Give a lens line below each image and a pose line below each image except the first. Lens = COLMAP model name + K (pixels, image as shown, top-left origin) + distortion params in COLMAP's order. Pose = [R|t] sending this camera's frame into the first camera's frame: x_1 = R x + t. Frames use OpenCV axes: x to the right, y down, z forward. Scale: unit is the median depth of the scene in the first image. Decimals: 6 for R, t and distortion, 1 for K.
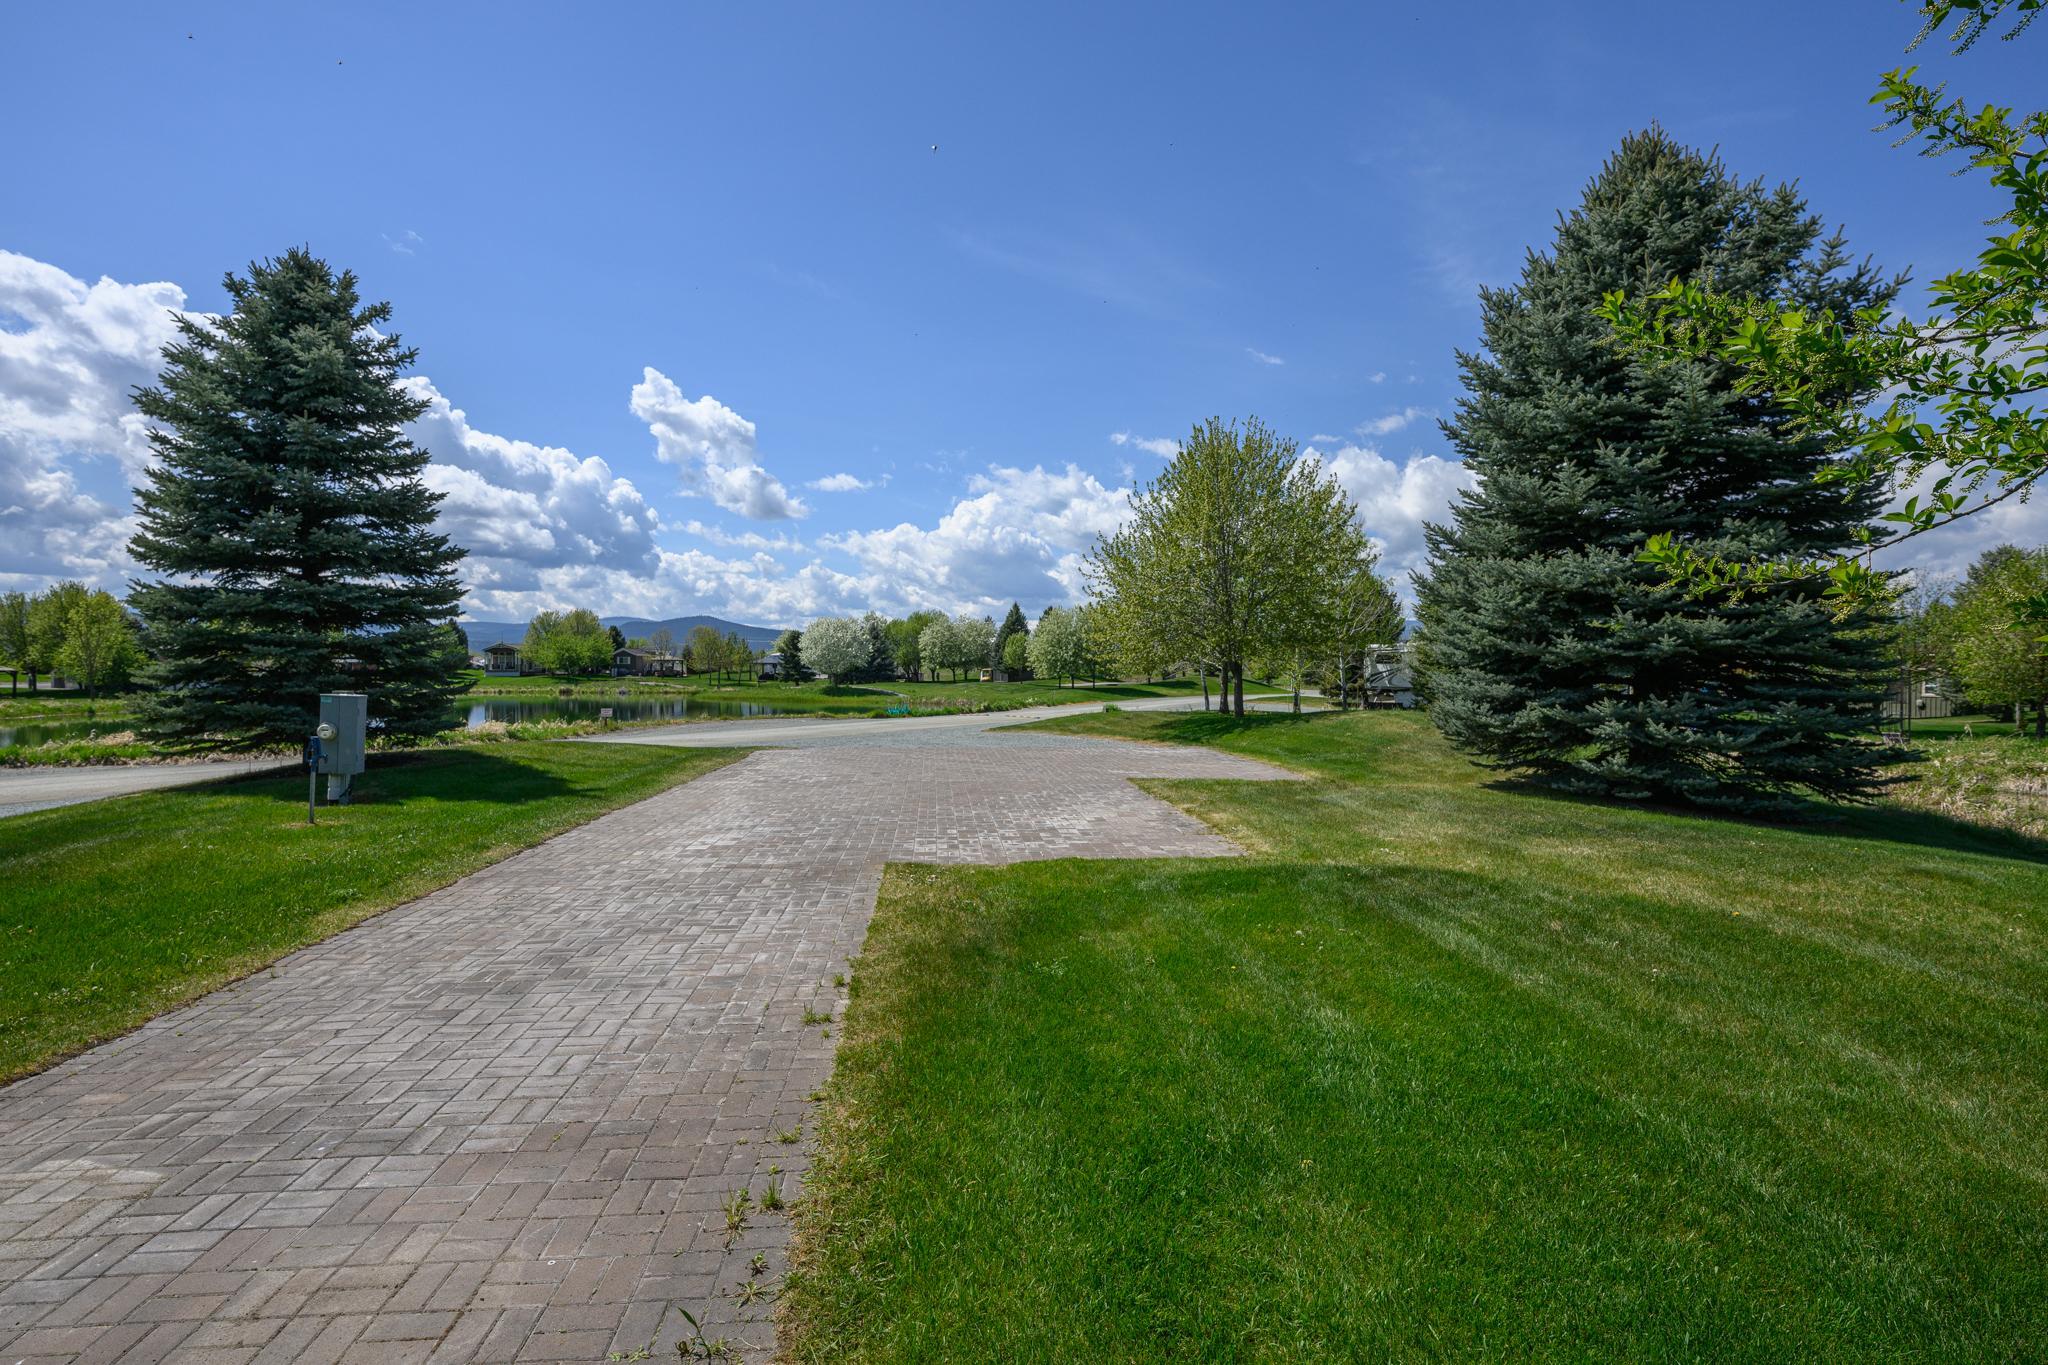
lens RADIAL K [[971.8, 0, 1034.1], [0, 971.8, 681.1], [0, 0, 1]] dist [-0.002269, -0.000519]
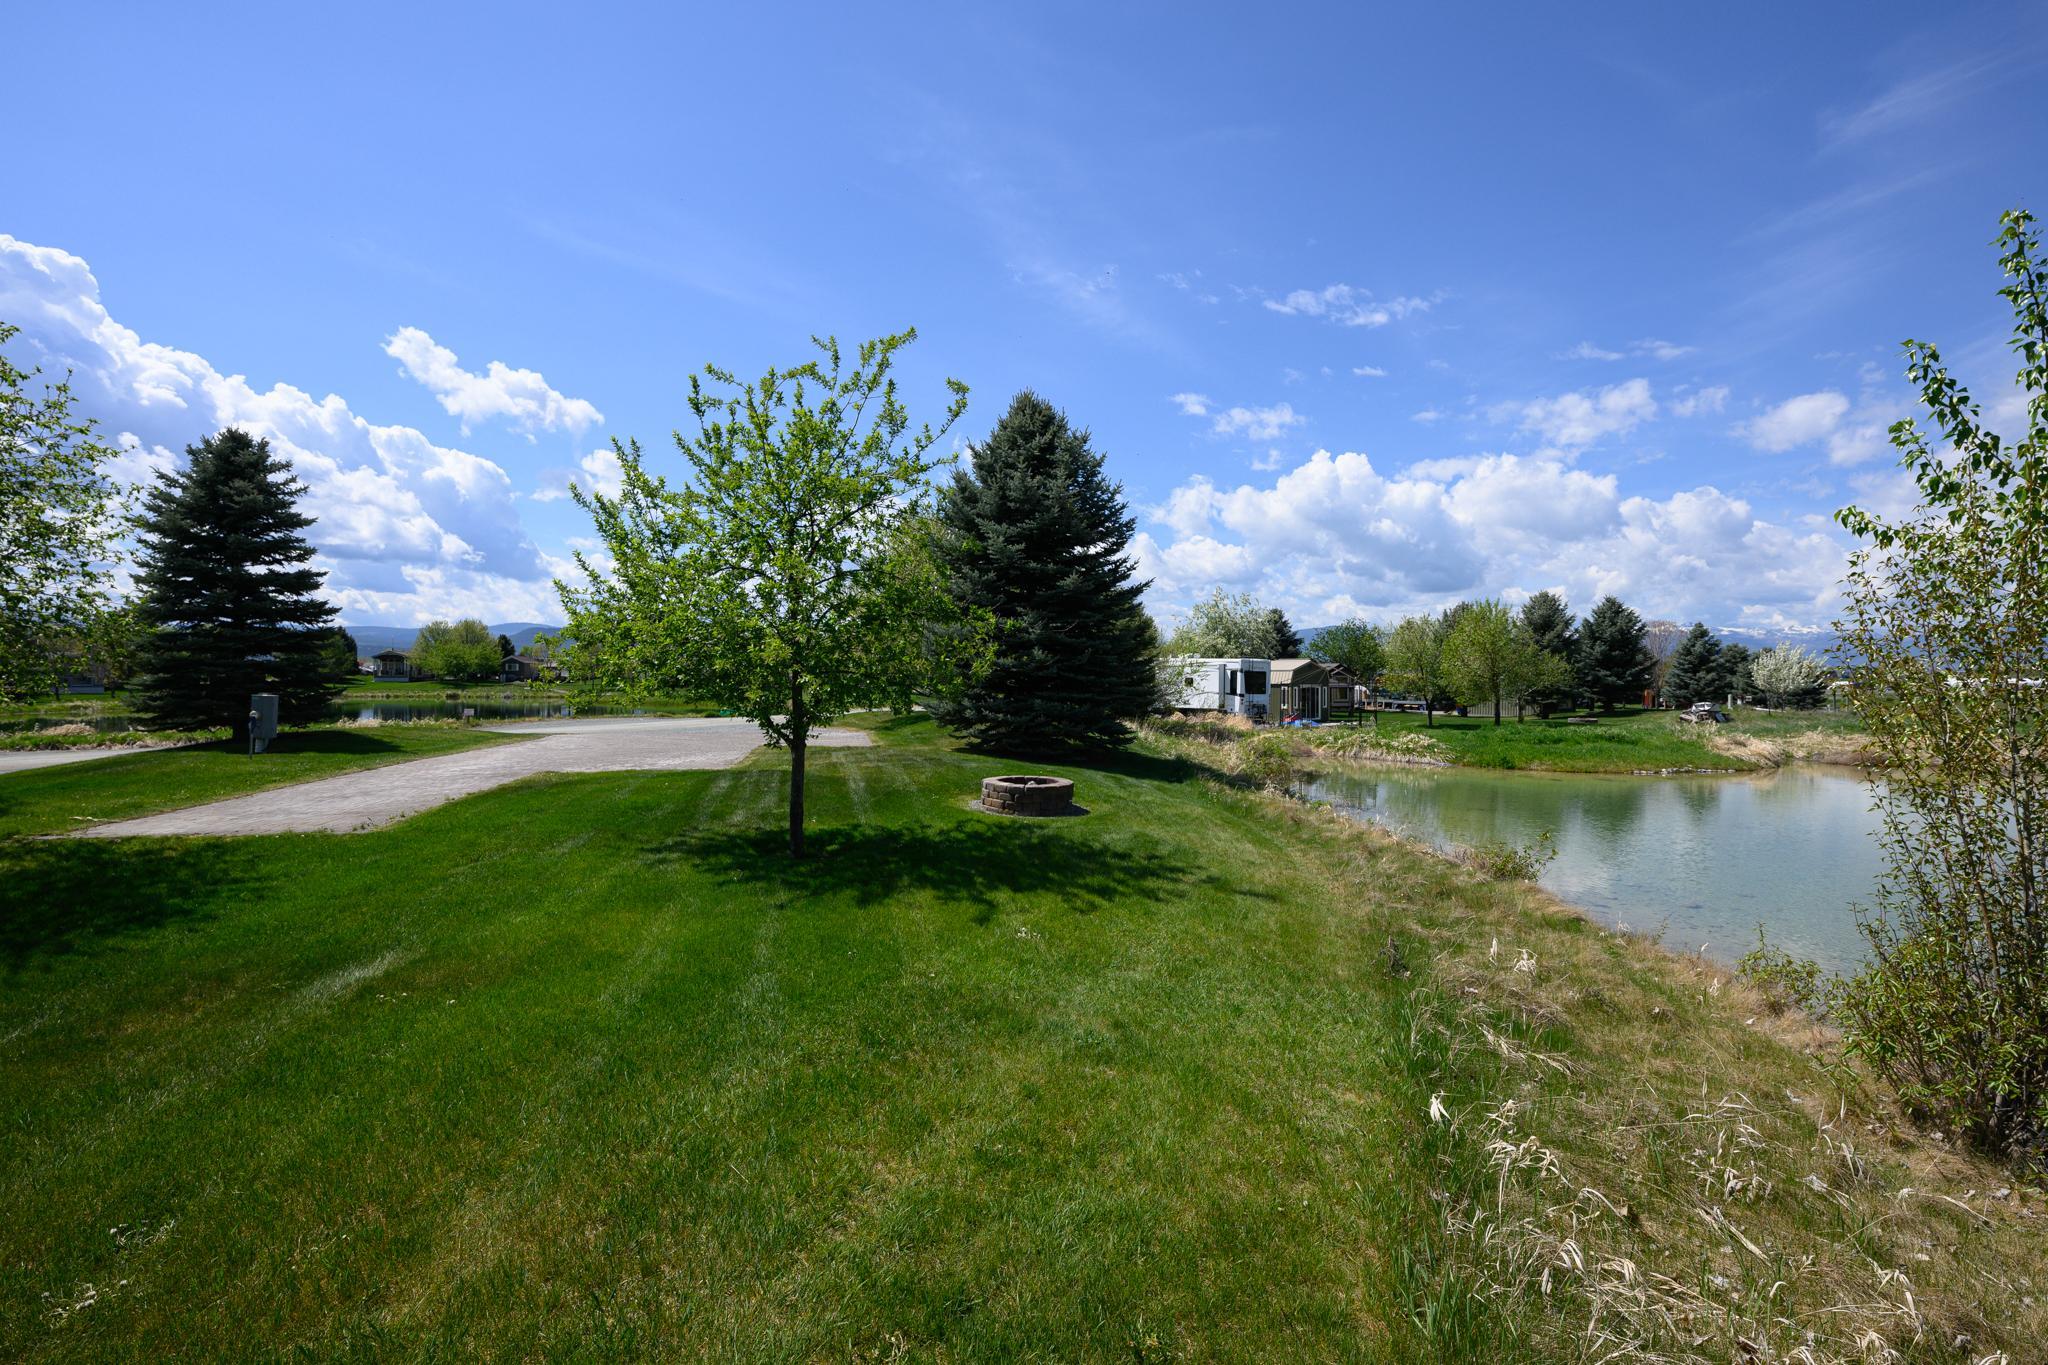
lens RADIAL K [[925.1, 0, 1015.7], [0, 925.1, 684.3], [0, 0, 1]] dist [0.001378, 0.000331]
pose [[0.996140, 0.002687, 0.087738, 0.057830], [-0.002400, 0.999991, -0.003374, -0.000268], [-0.087746, 0.003150, 0.996138, -0.091457]]
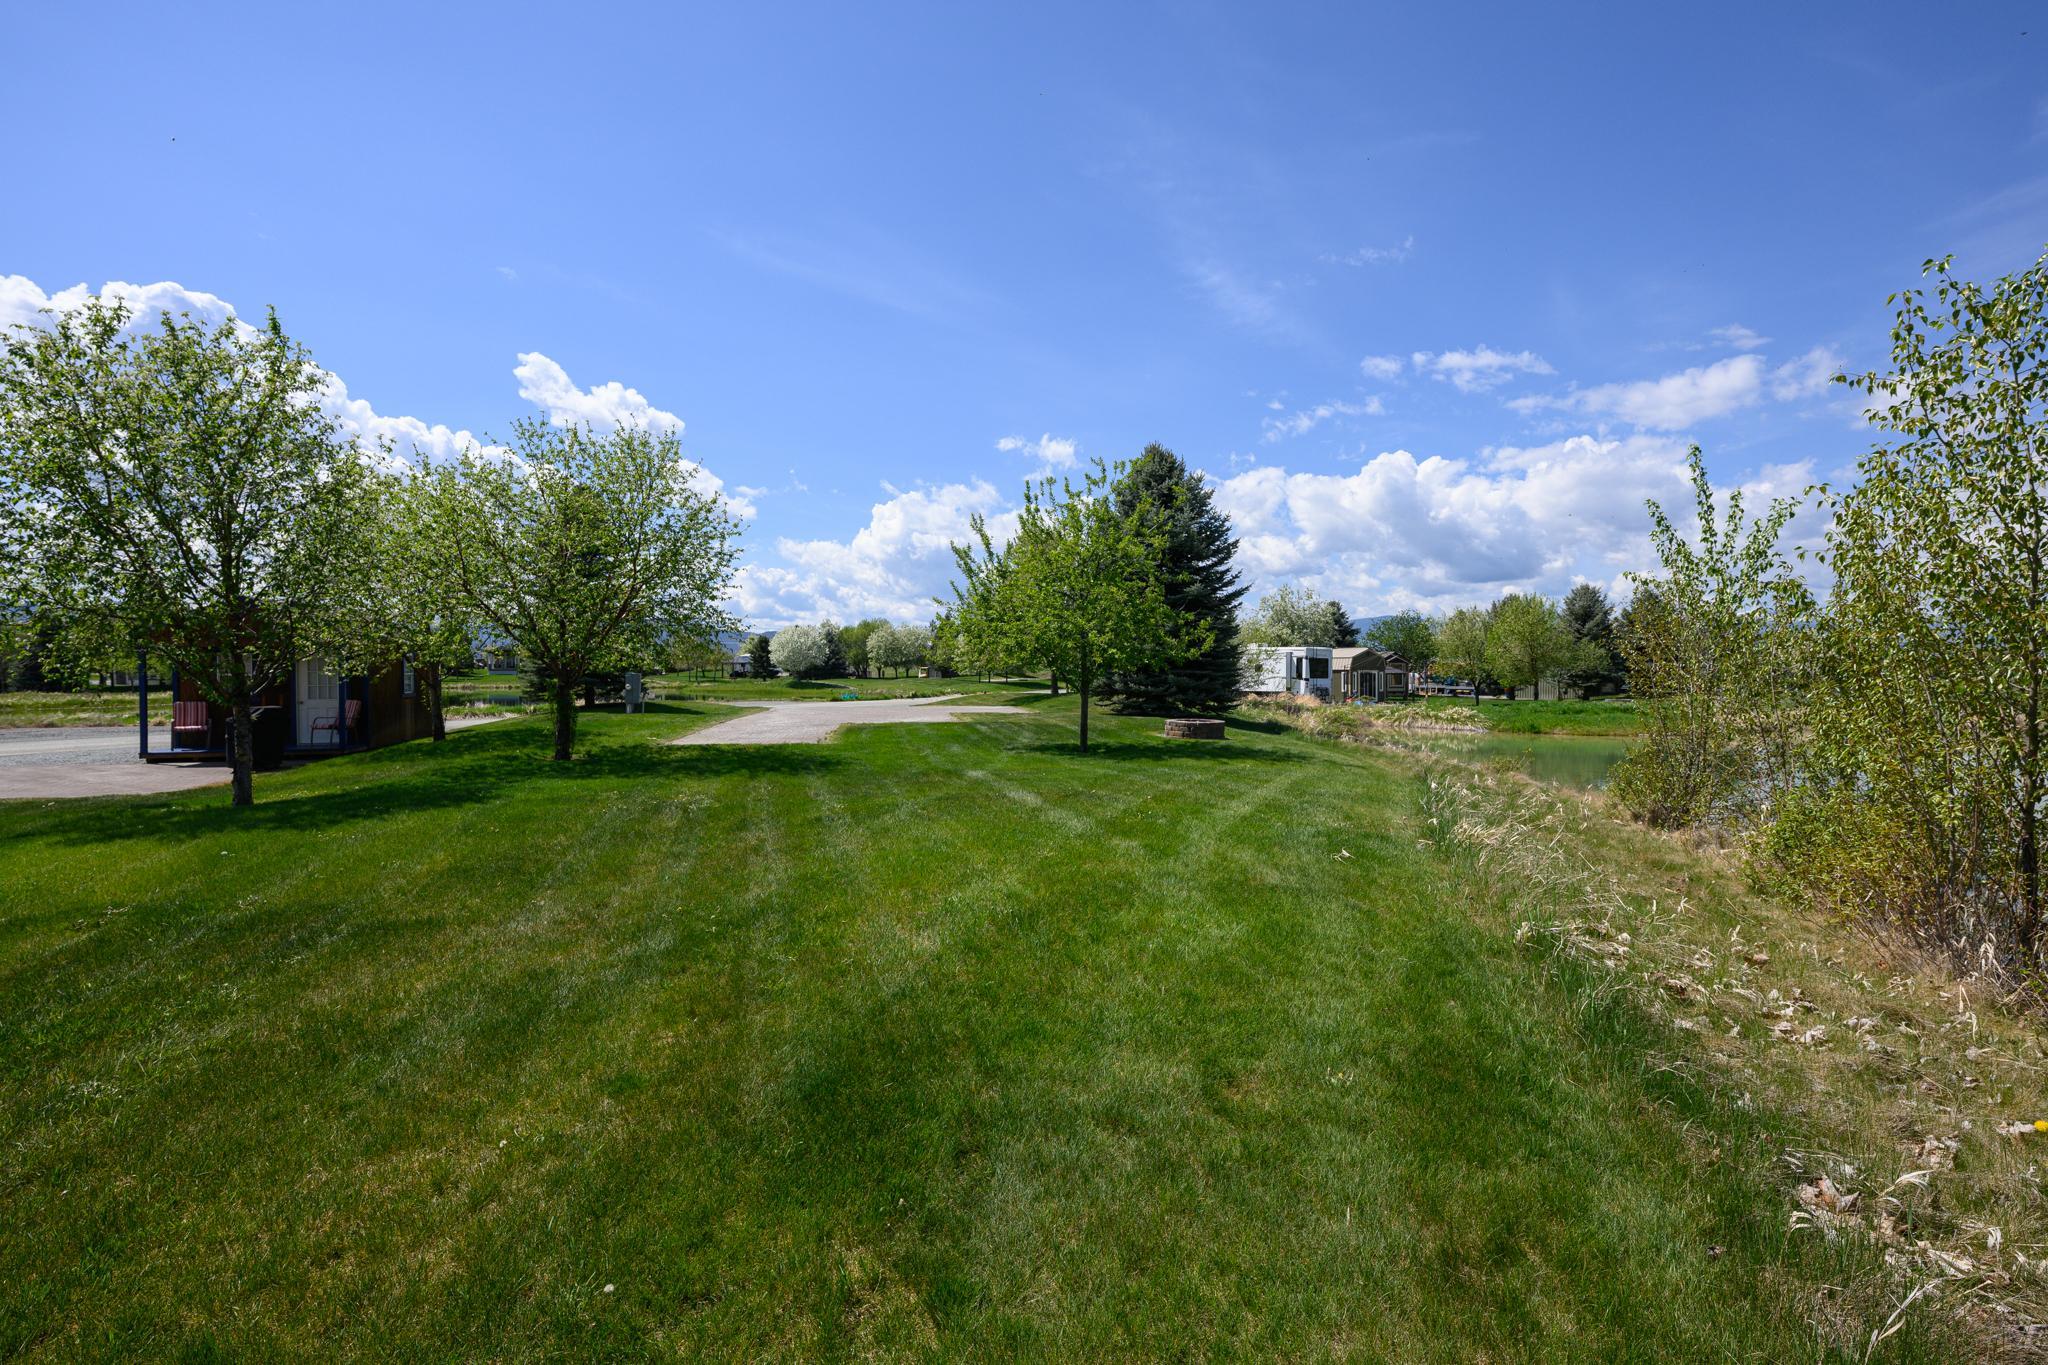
lens RADIAL K [[925.1, 0, 1019.7], [0, 925.1, 680.5], [0, 0, 1]] dist [0.001378, 0.000331]
pose [[0.999179, -0.001946, 0.040455, 0.025641], [0.001931, 0.999998, 0.000404, 0.003764], [-0.040455, -0.000325, 0.999181, -0.161137]]
